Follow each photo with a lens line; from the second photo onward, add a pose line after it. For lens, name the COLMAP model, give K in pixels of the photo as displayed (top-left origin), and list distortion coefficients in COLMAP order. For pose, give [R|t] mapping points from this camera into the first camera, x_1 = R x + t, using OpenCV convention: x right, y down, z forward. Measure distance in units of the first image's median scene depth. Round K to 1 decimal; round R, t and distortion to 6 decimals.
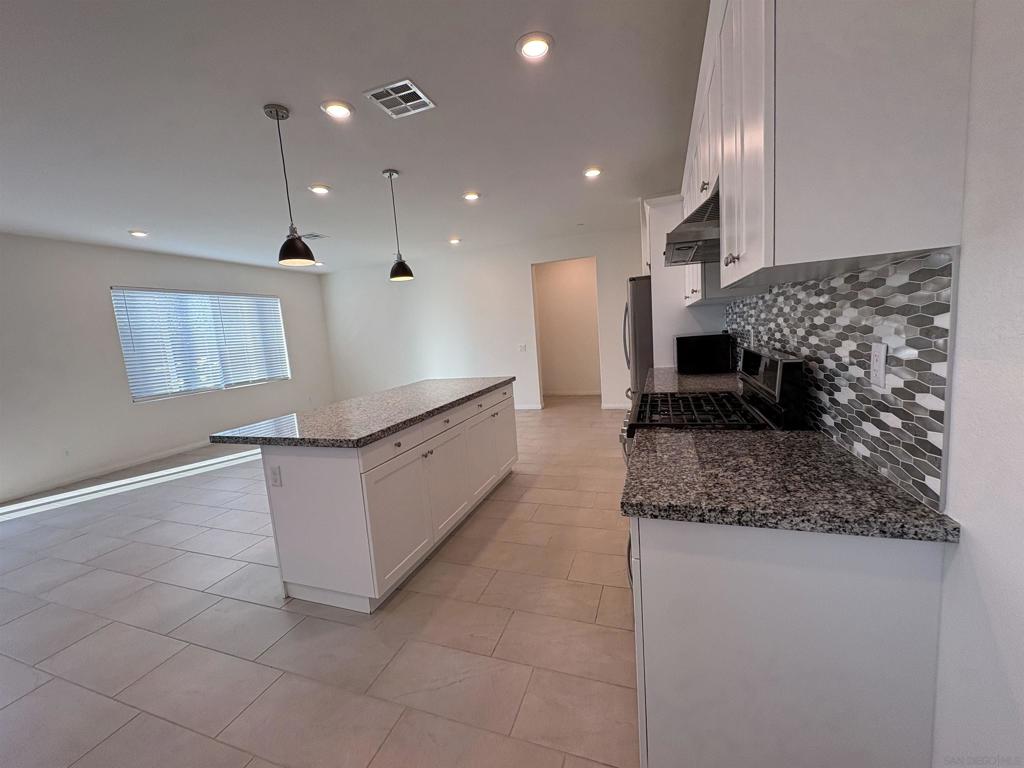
lens RADIAL K [[408.0, 0, 512.8], [0, 408.0, 381.1], [0, 0, 1]] dist [0.000983, -0.000389]
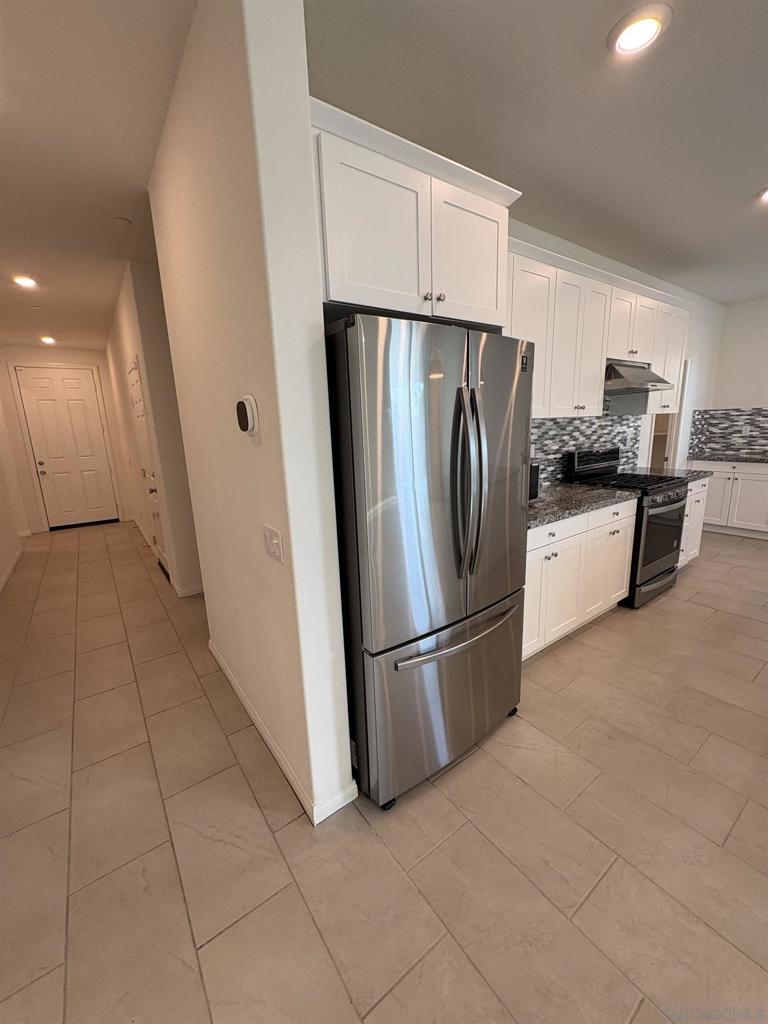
lens RADIAL K [[408.0, 0, 385.9], [0, 408.0, 512.4], [0, 0, 1]] dist [0.000983, -0.000389]
pose [[-0.821386, -0.018446, 0.570074, 0.225543], [0.164932, 0.949097, 0.268352, -0.318499], [-0.546006, 0.314444, -0.776533, 2.142159]]
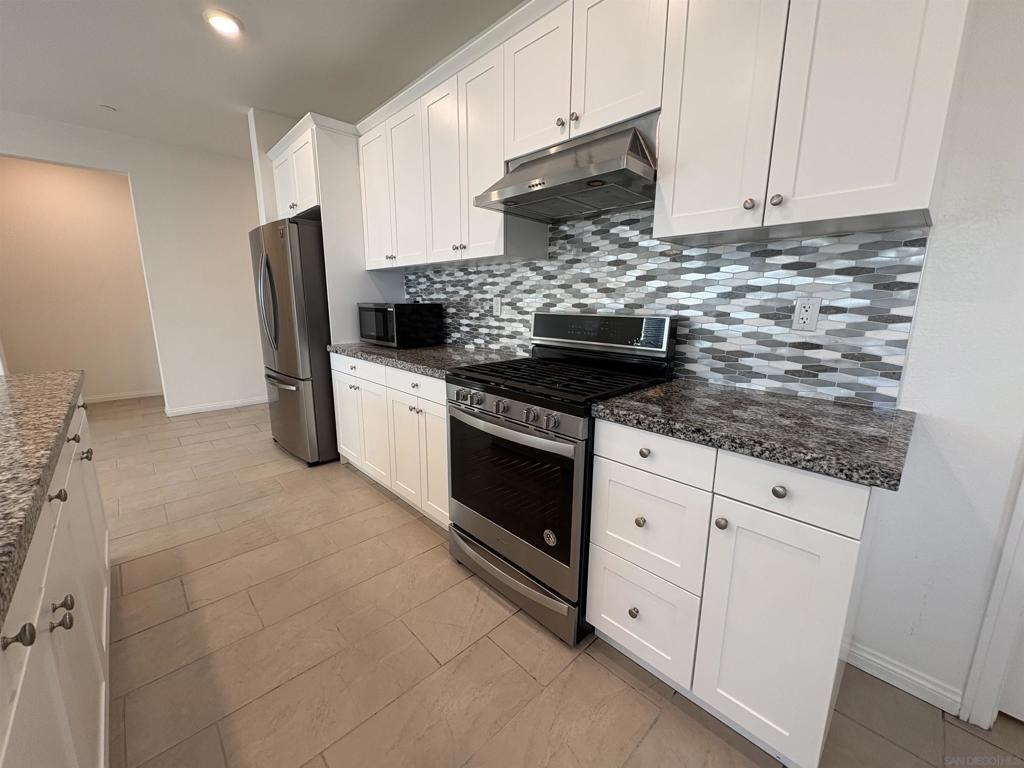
lens RADIAL K [[408.0, 0, 509.7], [0, 408.0, 381.7], [0, 0, 1]] dist [0.000983, -0.000389]
pose [[0.447712, -0.100359, 0.888528, -0.284874], [0.071345, 0.994523, 0.076382, 0.002942], [-0.891327, 0.029195, 0.452420, 0.500109]]
